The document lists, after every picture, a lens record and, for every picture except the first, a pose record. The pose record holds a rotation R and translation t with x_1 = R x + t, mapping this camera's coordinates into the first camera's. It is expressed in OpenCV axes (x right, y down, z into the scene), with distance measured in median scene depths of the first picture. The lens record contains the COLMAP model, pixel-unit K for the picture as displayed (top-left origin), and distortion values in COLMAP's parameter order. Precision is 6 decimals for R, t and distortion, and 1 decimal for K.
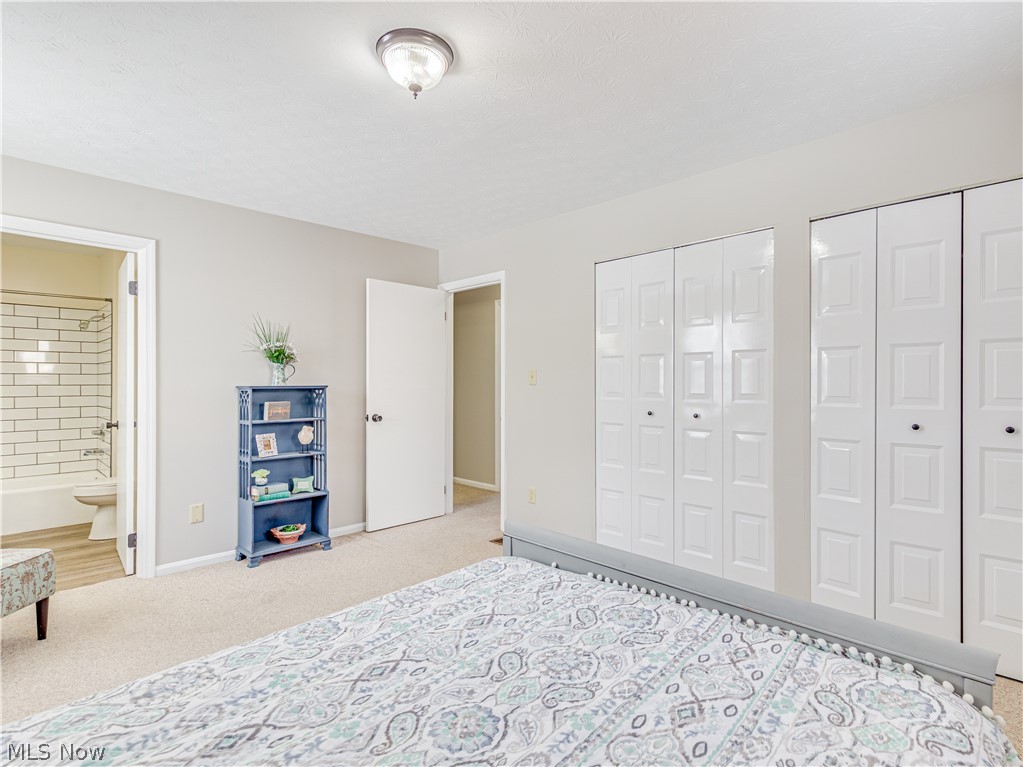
lens RADIAL K [[525.5, 0, 519.8], [0, 525.5, 381.0], [0, 0, 1]] dist [0.000419, -0.000618]
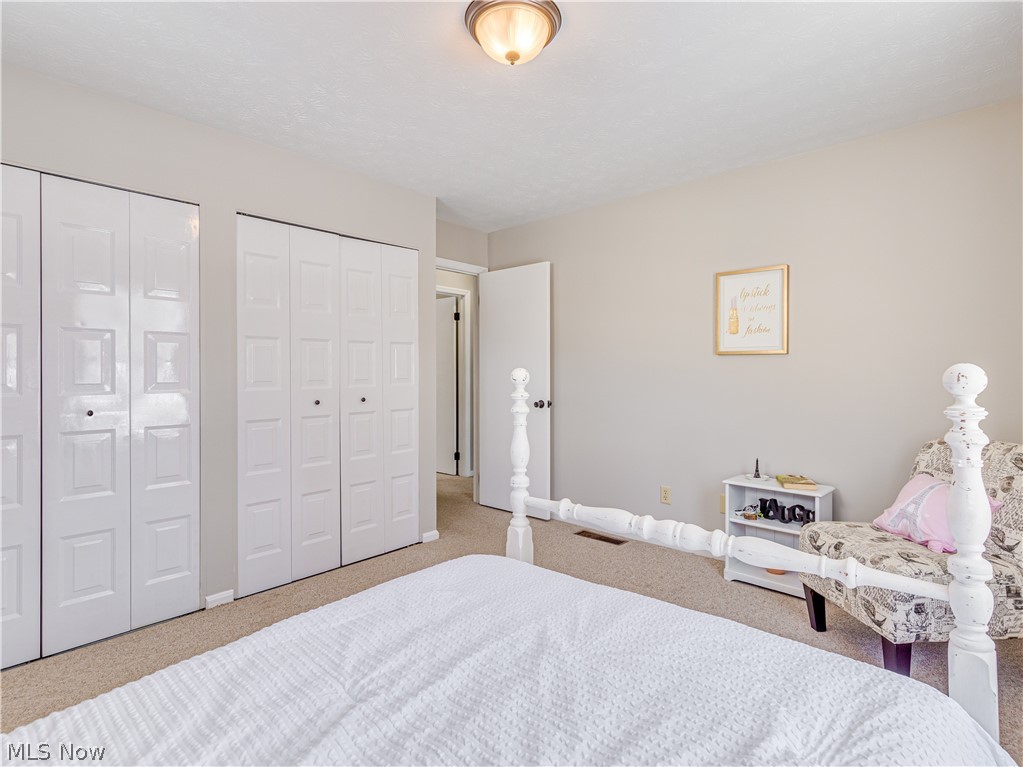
lens RADIAL K [[525.5, 0, 519.8], [0, 525.5, 381.0], [0, 0, 1]] dist [0.000419, -0.000618]
pose [[-0.077280, -0.018782, 0.996832, -0.417923], [-0.006887, 0.999809, 0.018305, 0.001395], [-0.996986, -0.005451, -0.077395, 0.421549]]
